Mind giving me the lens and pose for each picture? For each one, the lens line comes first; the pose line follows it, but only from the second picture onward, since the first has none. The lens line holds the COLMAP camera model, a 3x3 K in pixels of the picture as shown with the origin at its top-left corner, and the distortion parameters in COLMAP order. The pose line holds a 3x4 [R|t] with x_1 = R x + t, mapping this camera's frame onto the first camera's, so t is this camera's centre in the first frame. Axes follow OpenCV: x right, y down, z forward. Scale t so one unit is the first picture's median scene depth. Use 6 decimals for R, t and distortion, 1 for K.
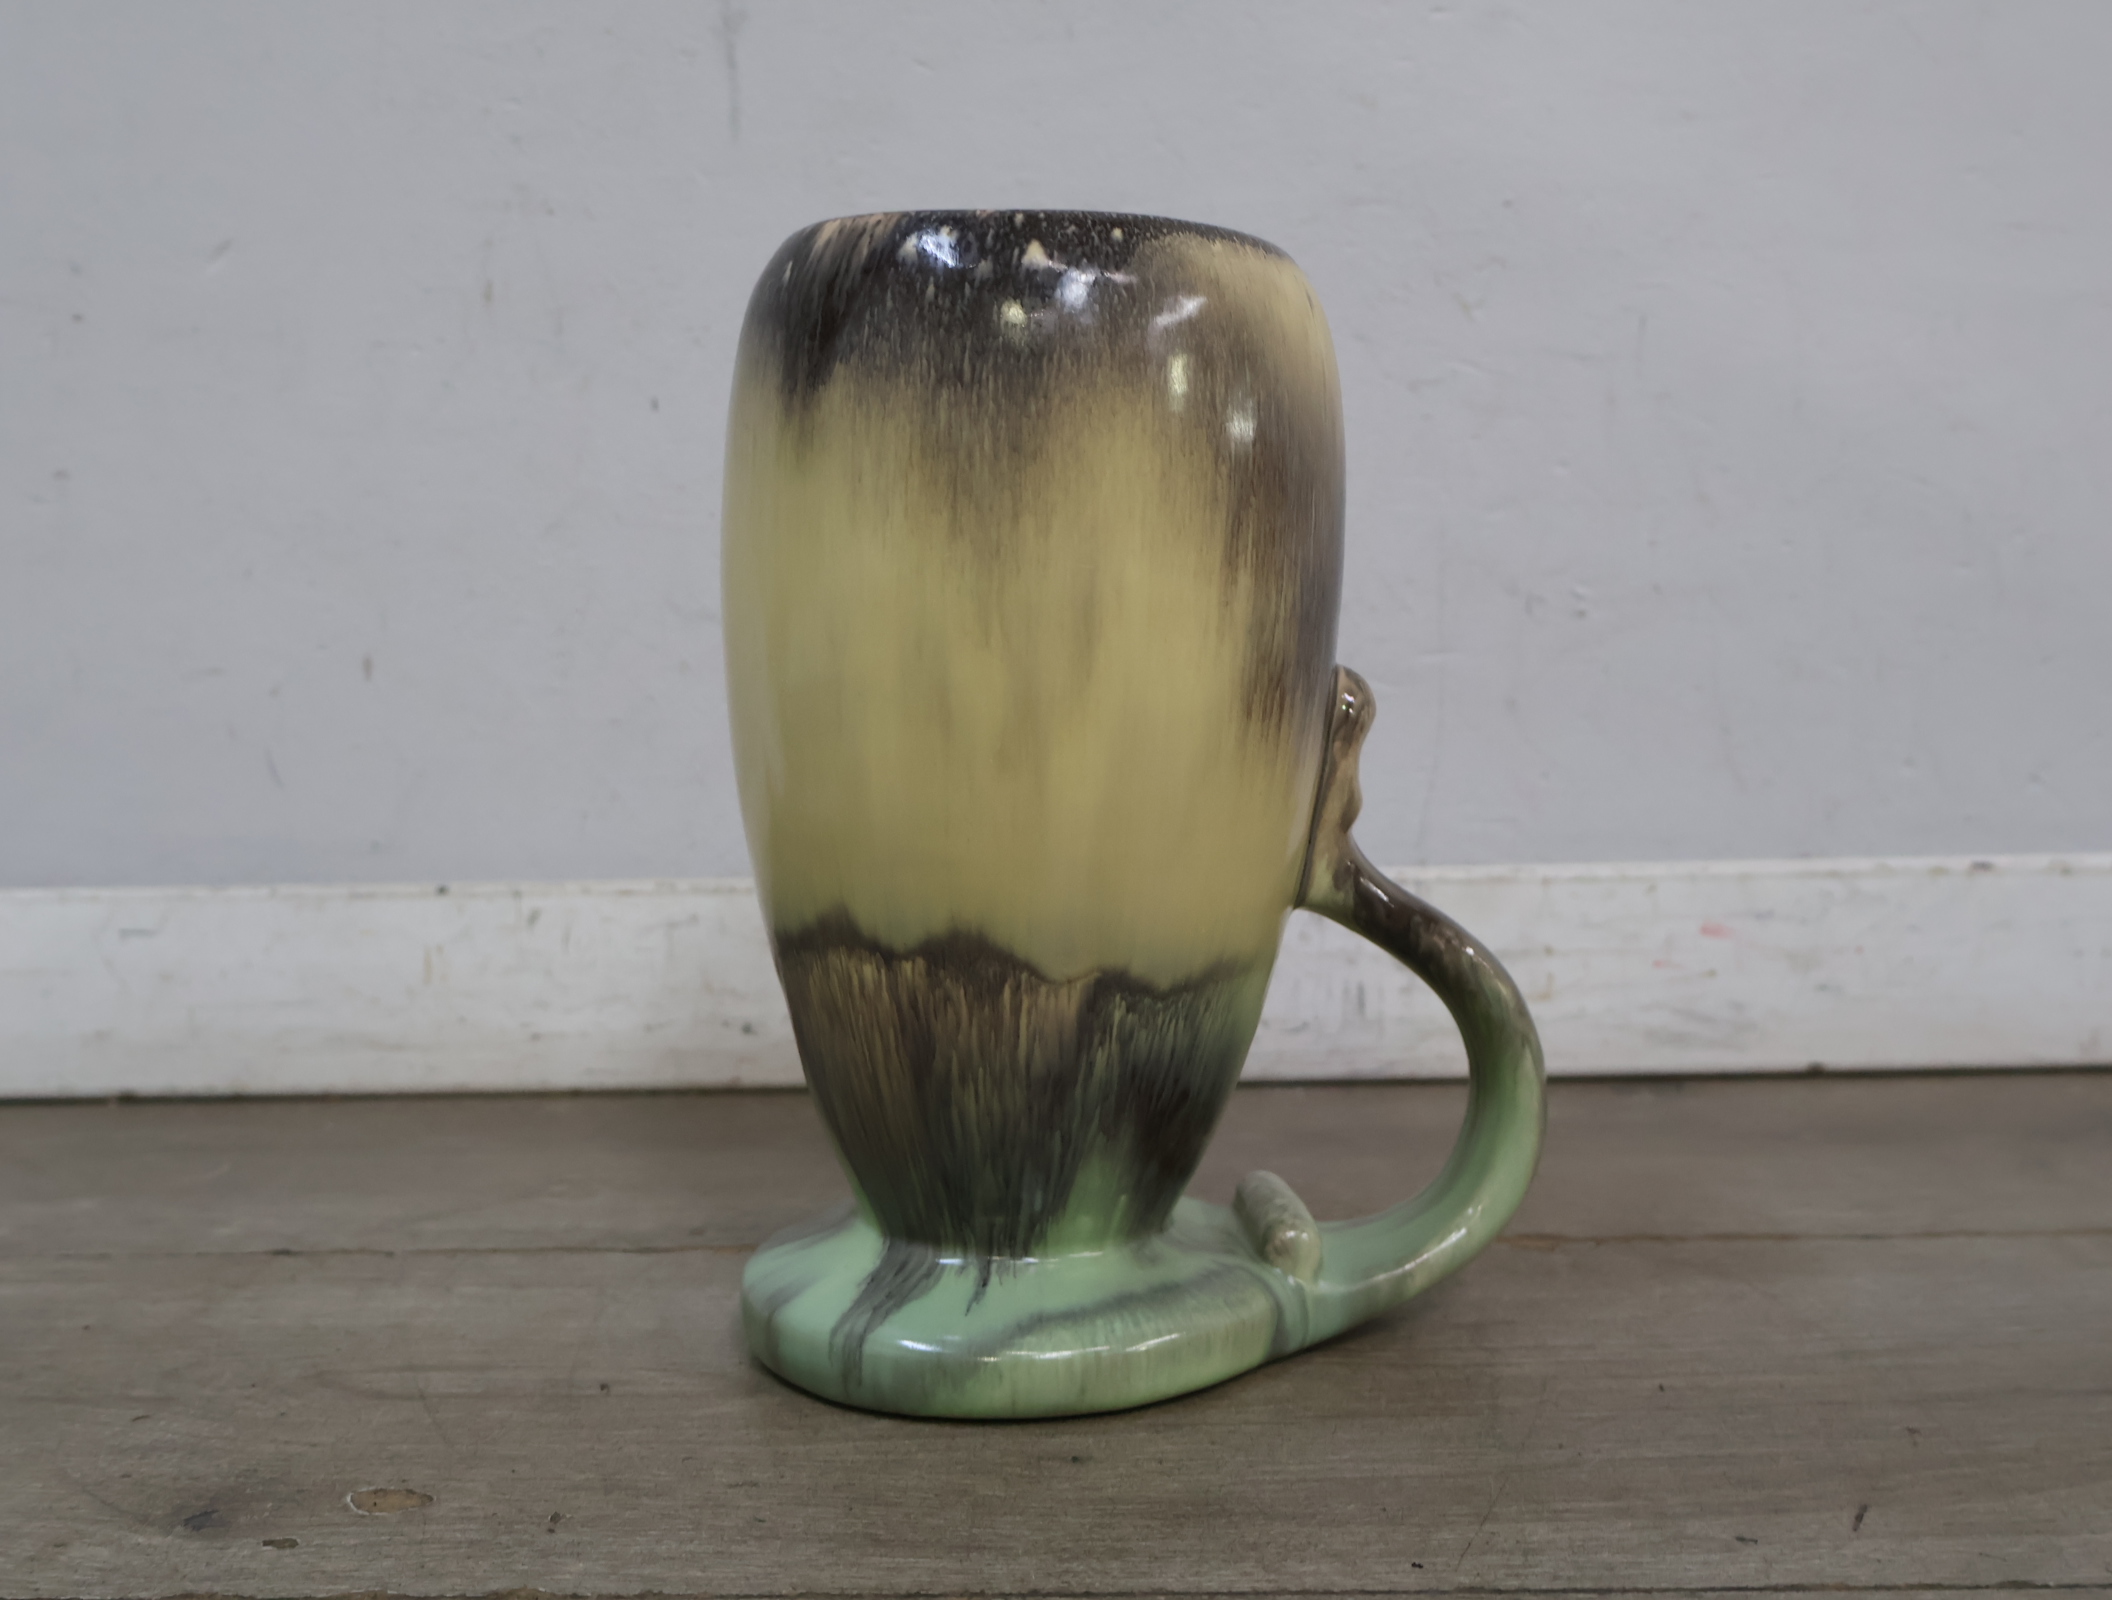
lens RADIAL K [[2279.9, 0, 1043.5], [0, 2279.9, 808.4], [0, 0, 1]] dist [0.016705, 0.000000]
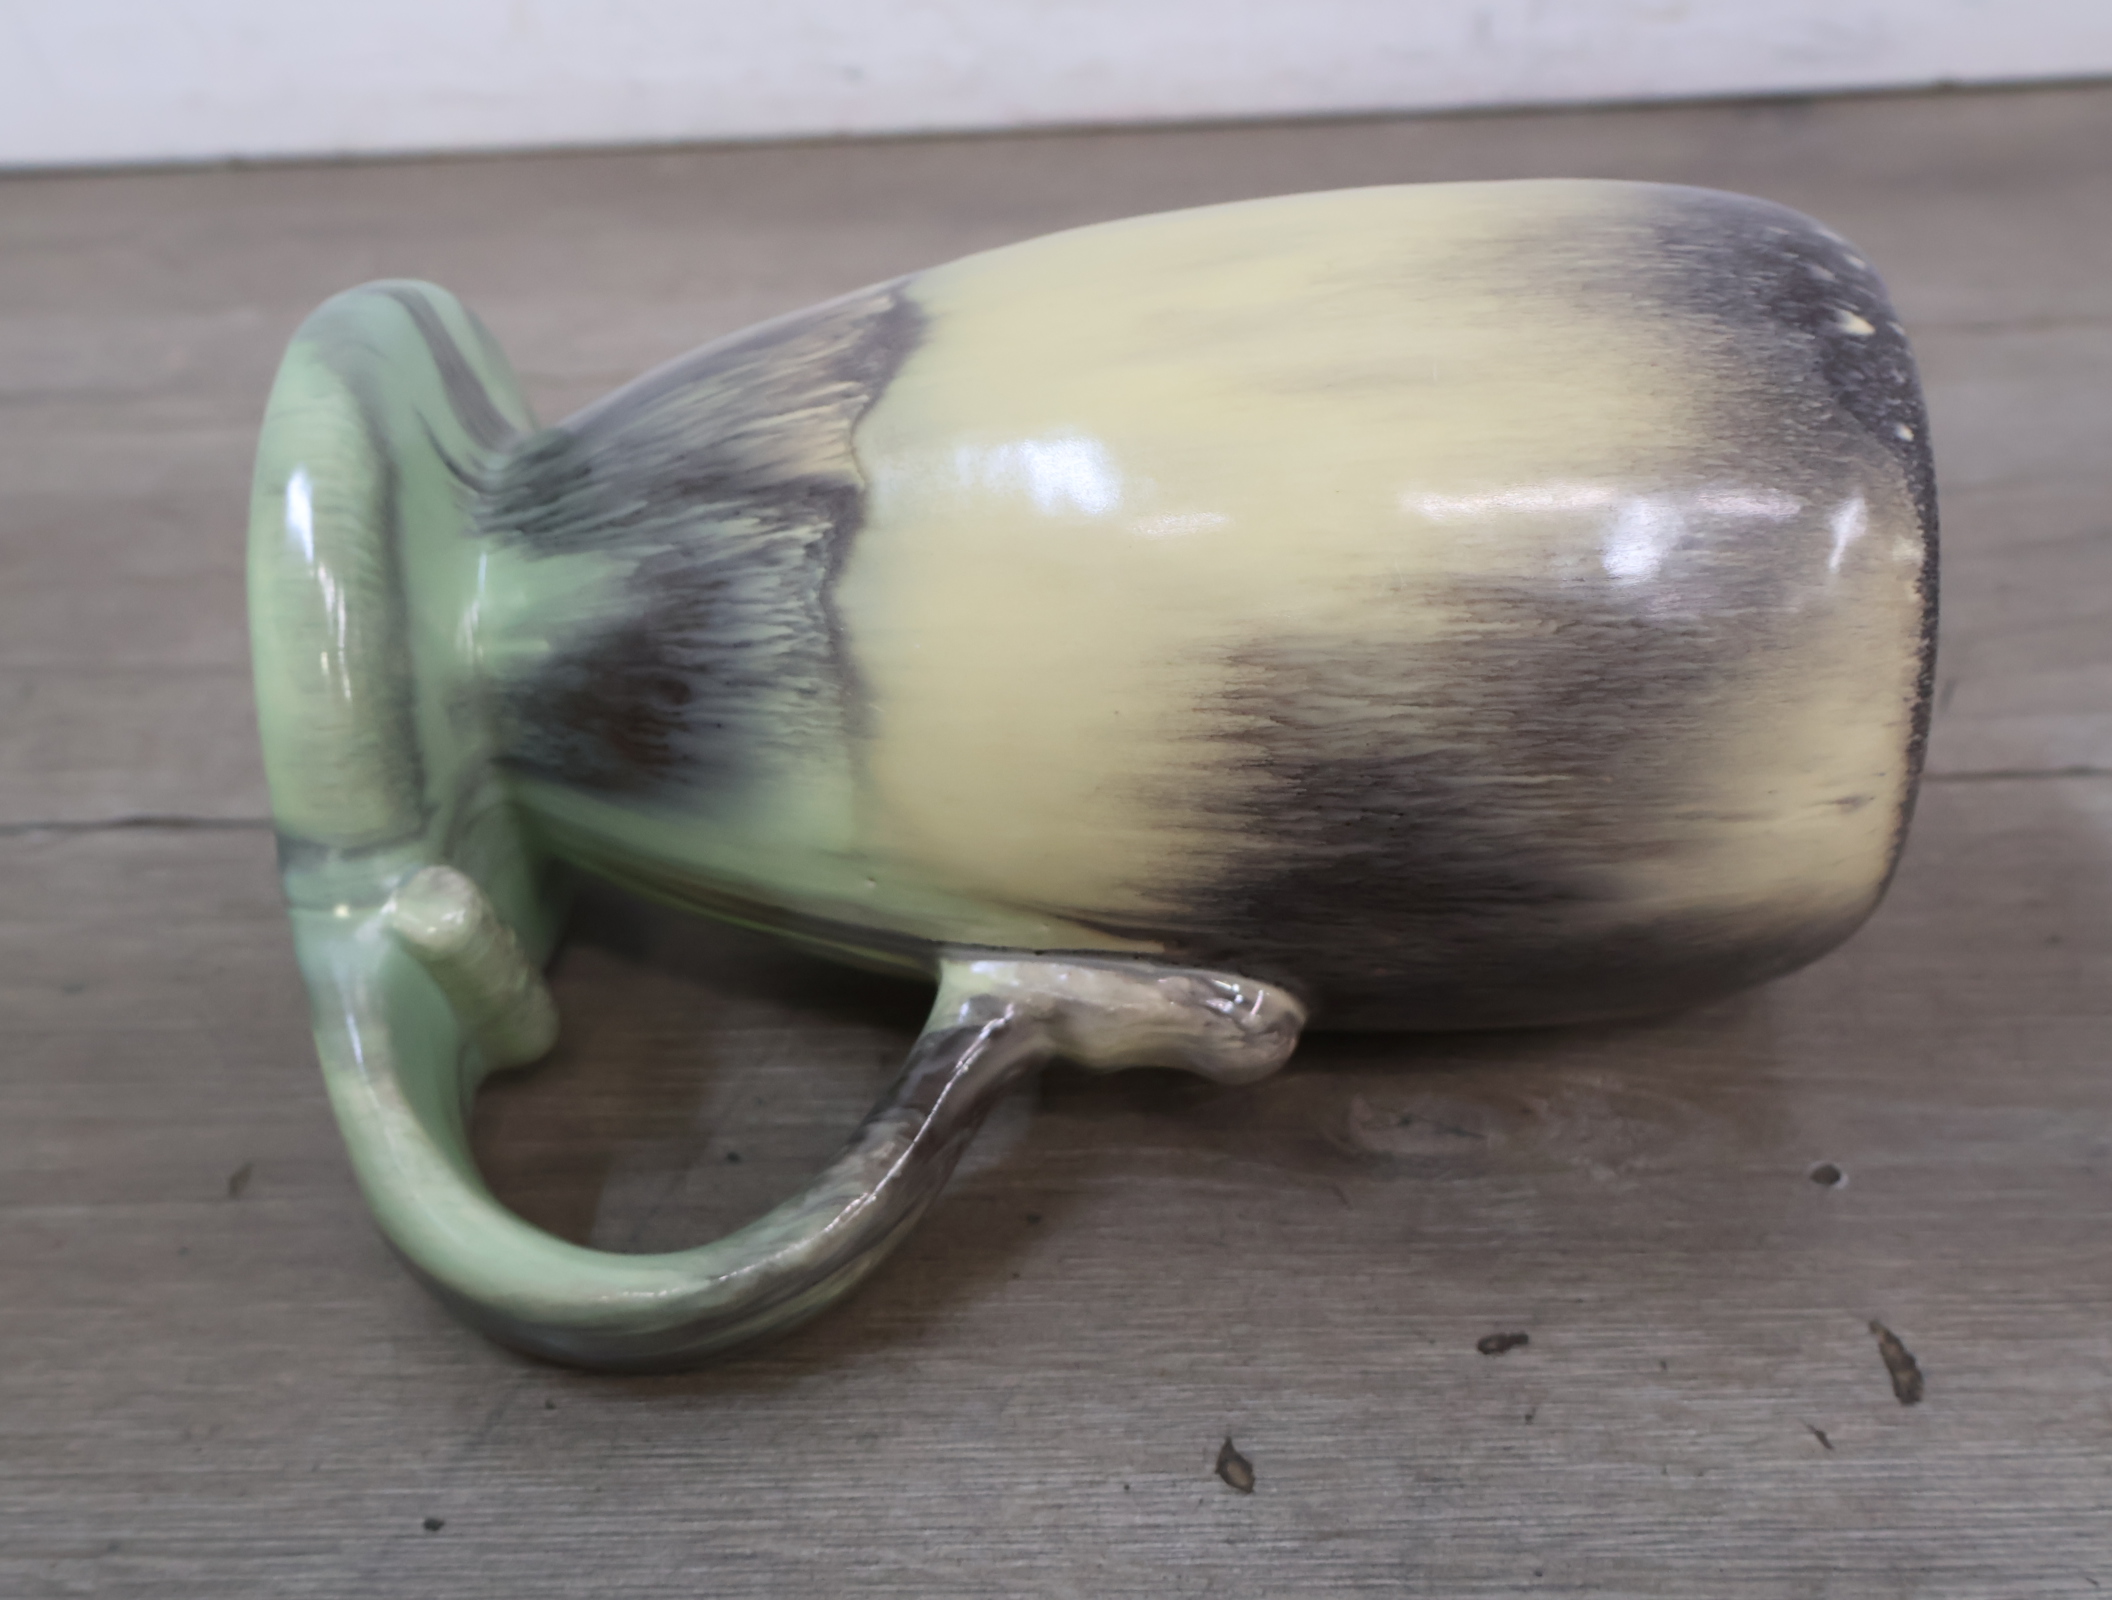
lens RADIAL K [[2279.9, 0, 1058.5], [0, 2279.9, 792.2], [0, 0, 1]] dist [0.016705, 0.000000]
pose [[0.006312, 0.838449, -0.544943, 0.494658], [-0.999930, -0.000162, -0.011831, 0.019399], [-0.010008, 0.544980, 0.838389, 0.451128]]
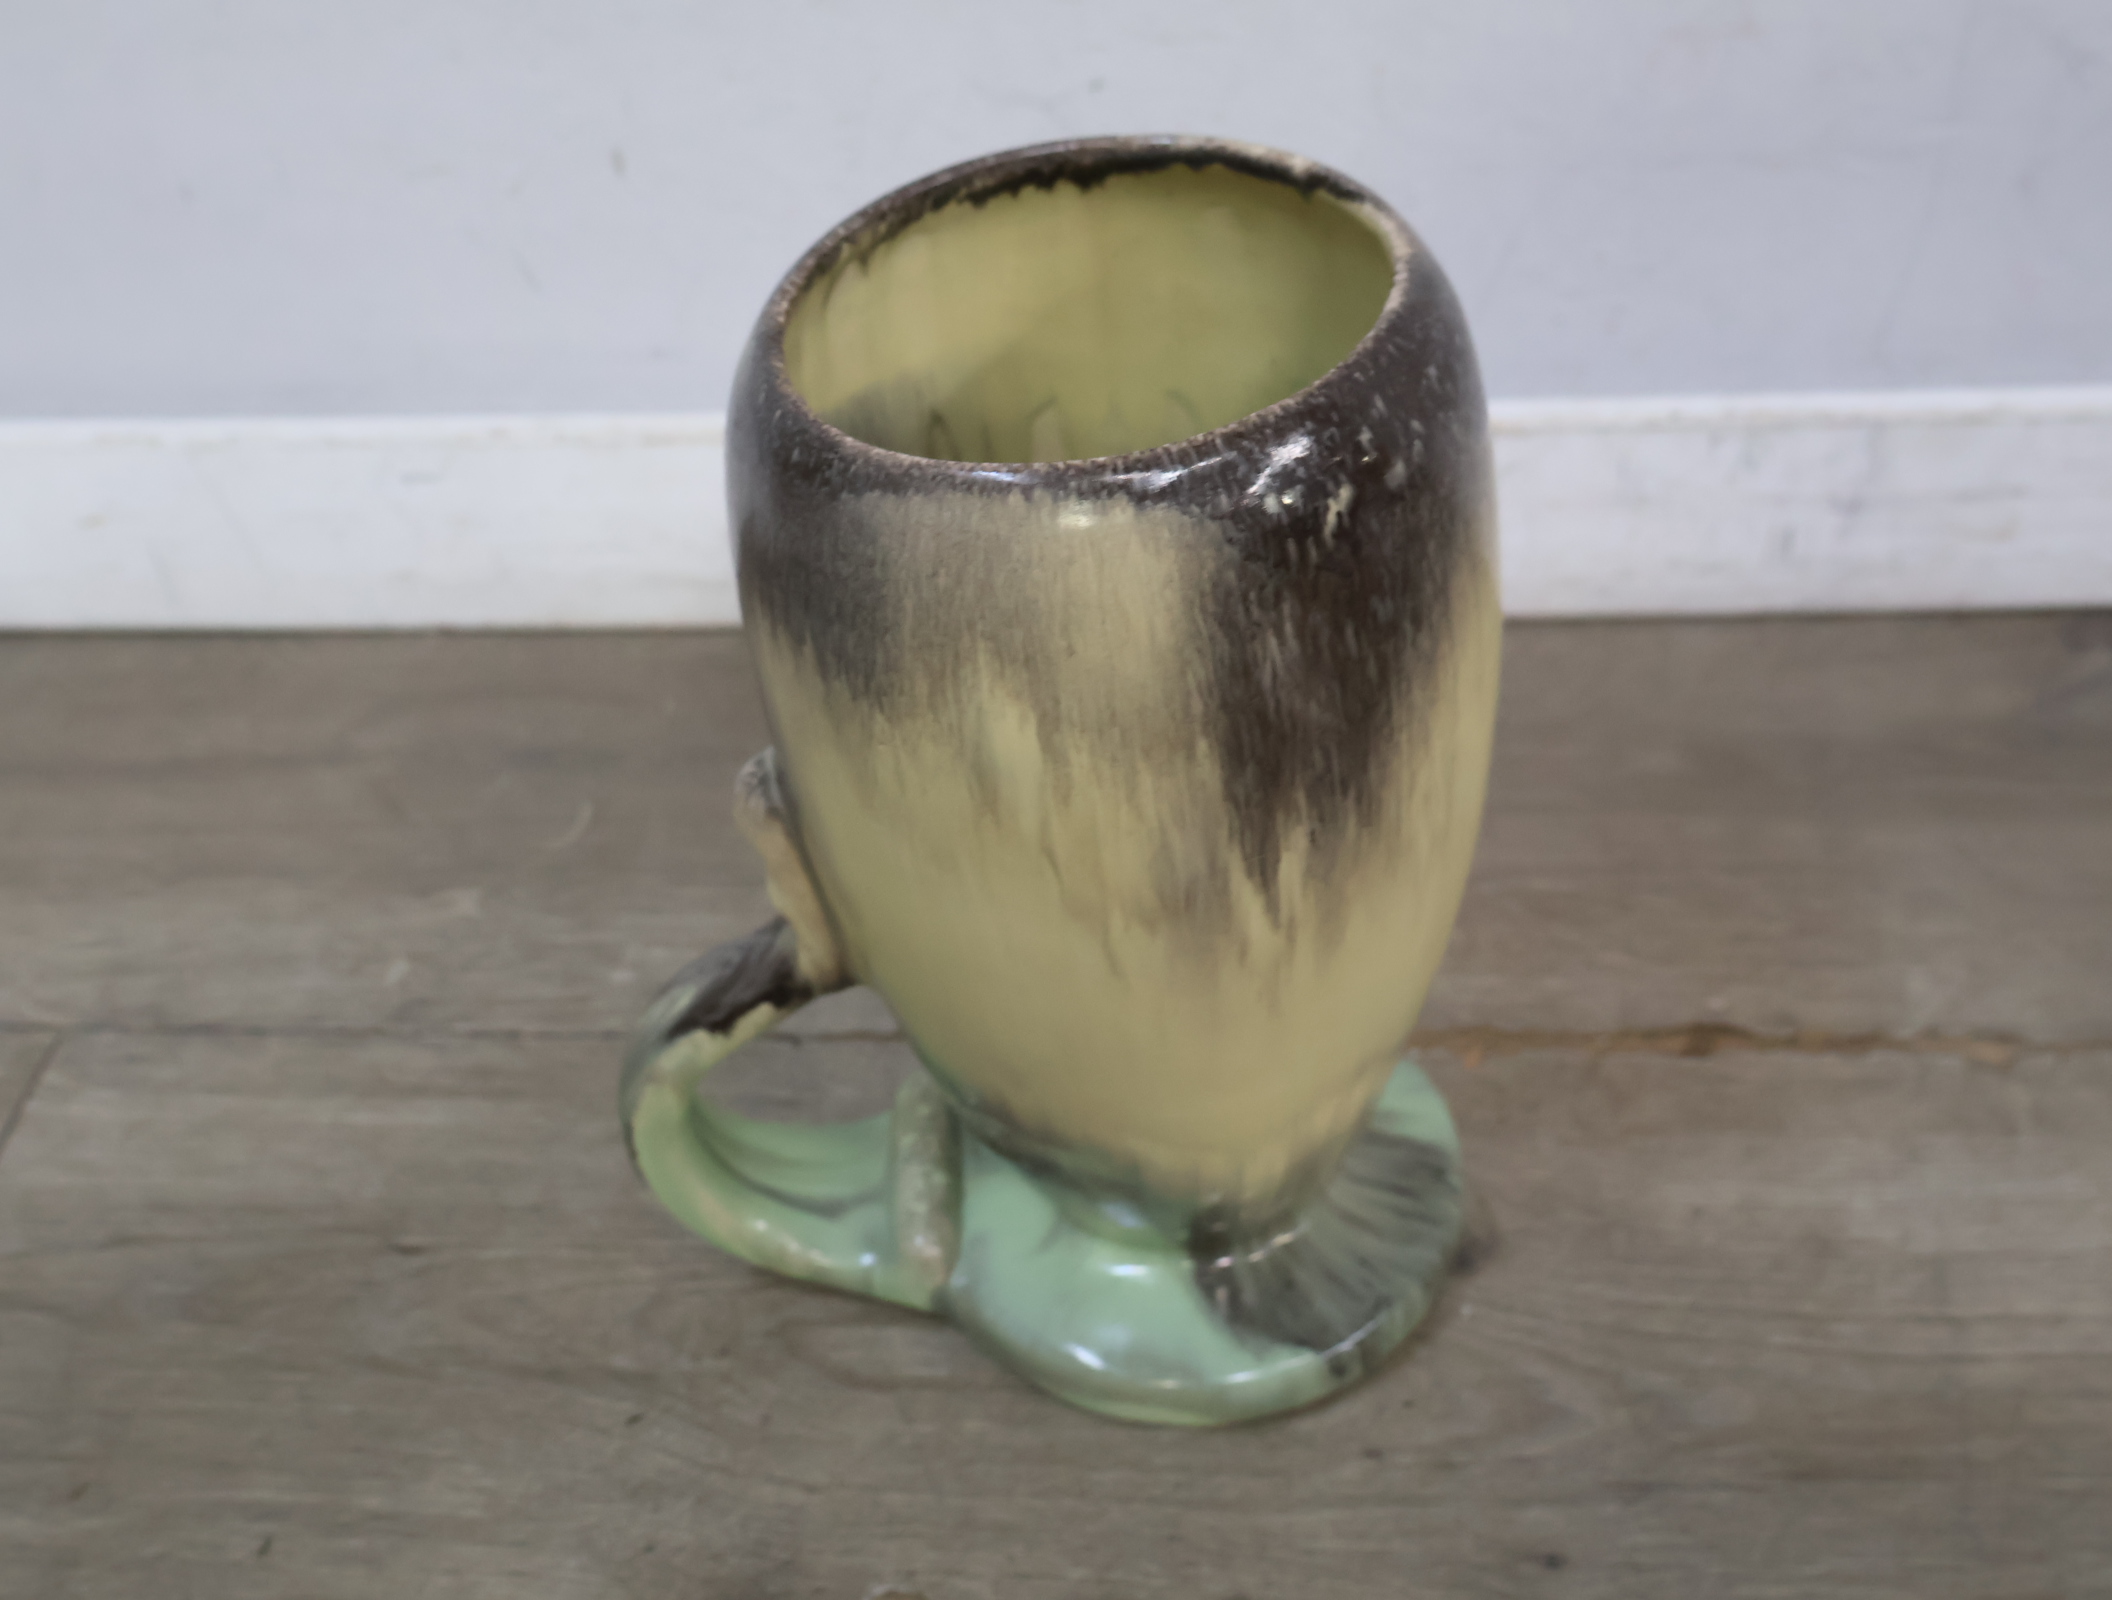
lens RADIAL K [[2279.9, 0, 1064.4], [0, 2279.9, 784.3], [0, 0, 1]] dist [0.016705, 0.000000]
pose [[0.997291, -0.005047, -0.073385, -0.124869], [0.046543, 0.815837, 0.576407, -0.592996], [0.056961, -0.578261, 0.813861, 0.342239]]
